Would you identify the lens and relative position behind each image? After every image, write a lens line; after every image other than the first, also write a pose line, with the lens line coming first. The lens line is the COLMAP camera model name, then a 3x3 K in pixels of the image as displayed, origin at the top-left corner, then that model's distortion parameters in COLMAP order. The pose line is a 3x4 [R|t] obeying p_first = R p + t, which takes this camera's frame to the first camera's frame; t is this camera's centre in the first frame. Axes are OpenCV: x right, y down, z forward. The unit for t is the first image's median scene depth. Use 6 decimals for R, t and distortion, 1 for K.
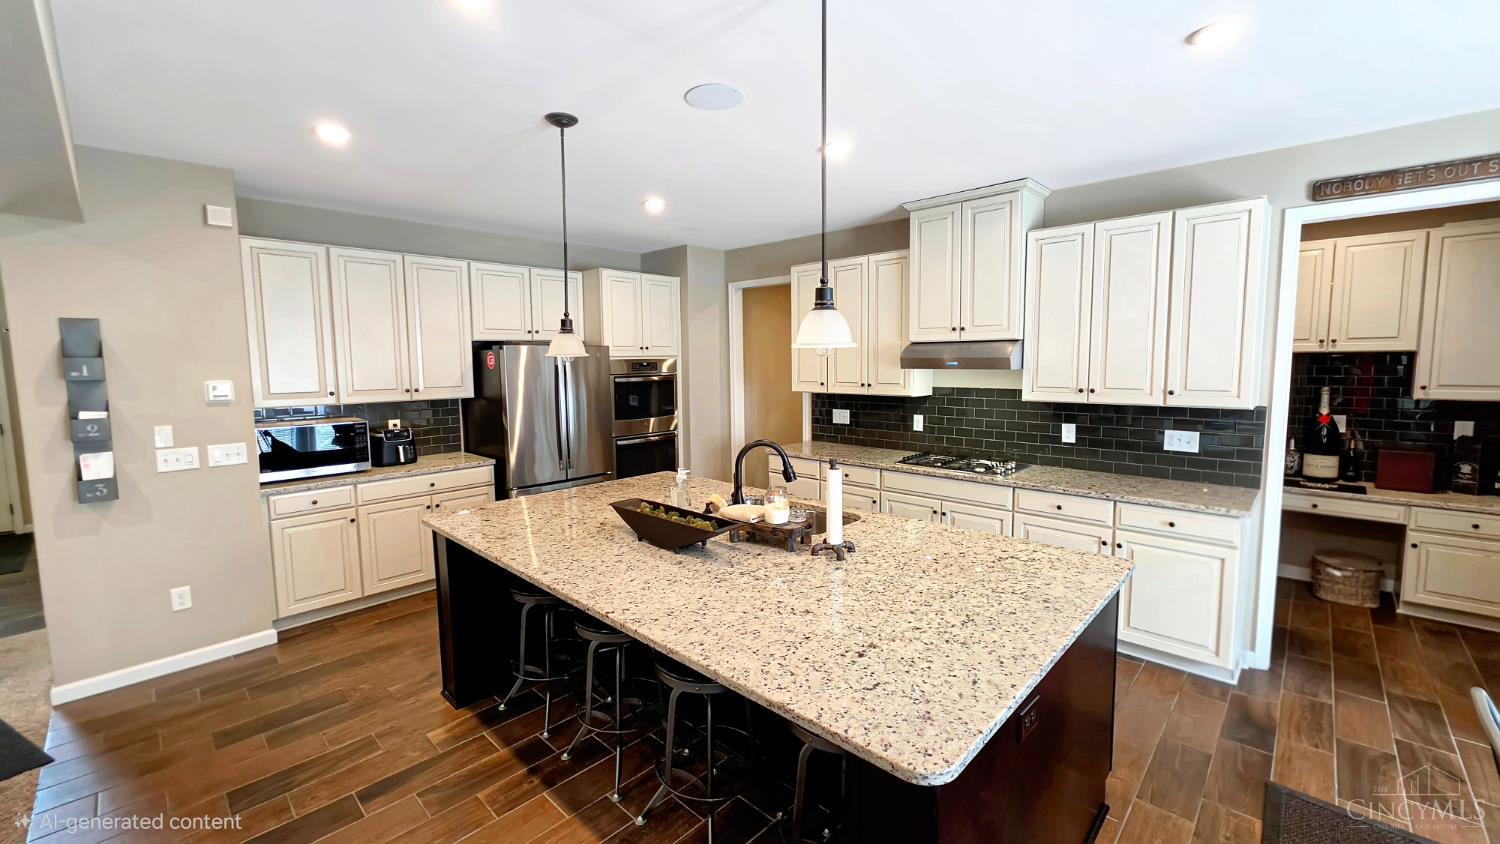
lens RADIAL K [[601.8, 0, 756.5], [0, 601.8, 414.8], [0, 0, 1]] dist [-0.000837, 0.000739]
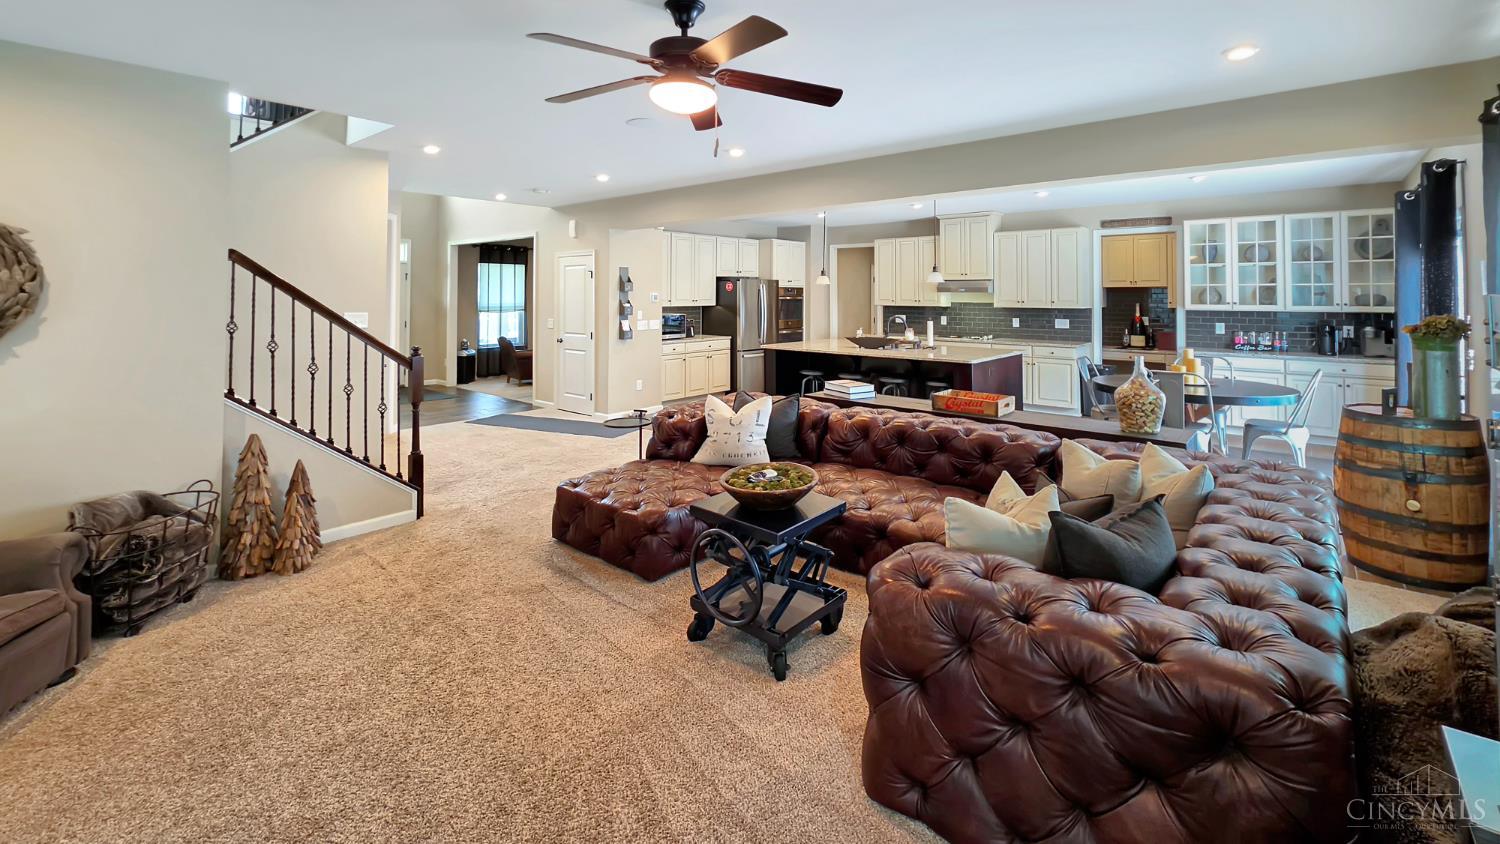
lens RADIAL K [[622.4, 0, 753.0], [0, 622.4, 286.1], [0, 0, 1]] dist [0.012013, -0.000162]
pose [[0.999341, 0.012222, 0.034169, -0.549738], [-0.008600, 0.994518, -0.104210, 0.154540], [-0.035255, 0.103847, 0.993968, -1.317033]]
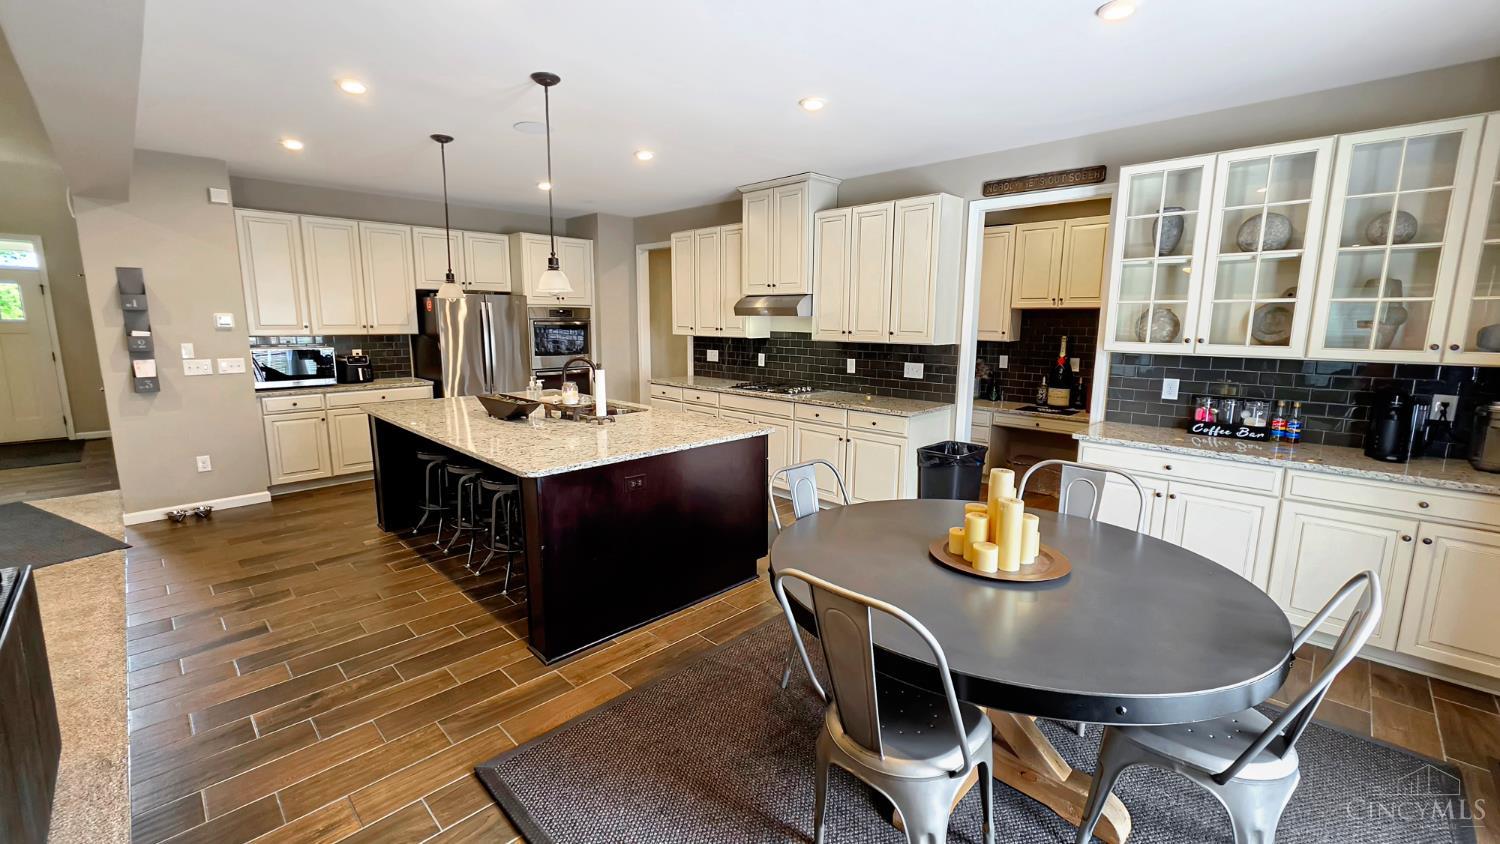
lens RADIAL K [[601.8, 0, 741.6], [0, 601.8, 414.4], [0, 0, 1]] dist [-0.000837, 0.000739]
pose [[0.999562, 0.020746, -0.021095, 0.330071], [-0.019274, 0.997517, 0.067739, 0.055960], [0.022448, -0.067302, 0.997480, -0.367796]]
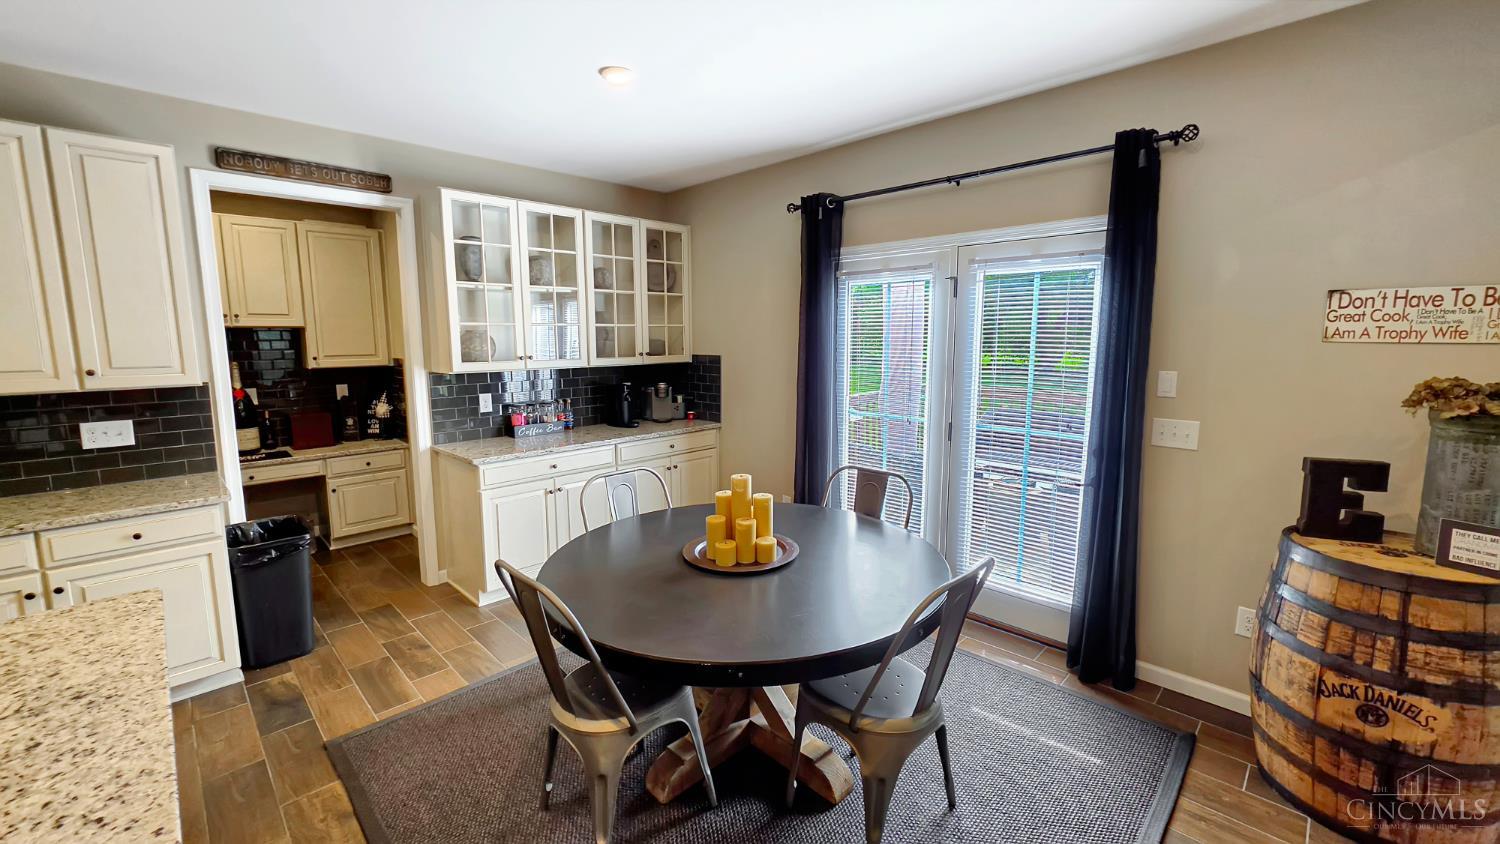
lens RADIAL K [[601.8, 0, 742.9], [0, 601.8, 410.6], [0, 0, 1]] dist [-0.000837, 0.000739]
pose [[0.040841, -0.117308, 0.992255, -0.040158], [0.096205, 0.988932, 0.112955, 0.003852], [-0.994523, 0.090847, 0.051674, 0.119419]]
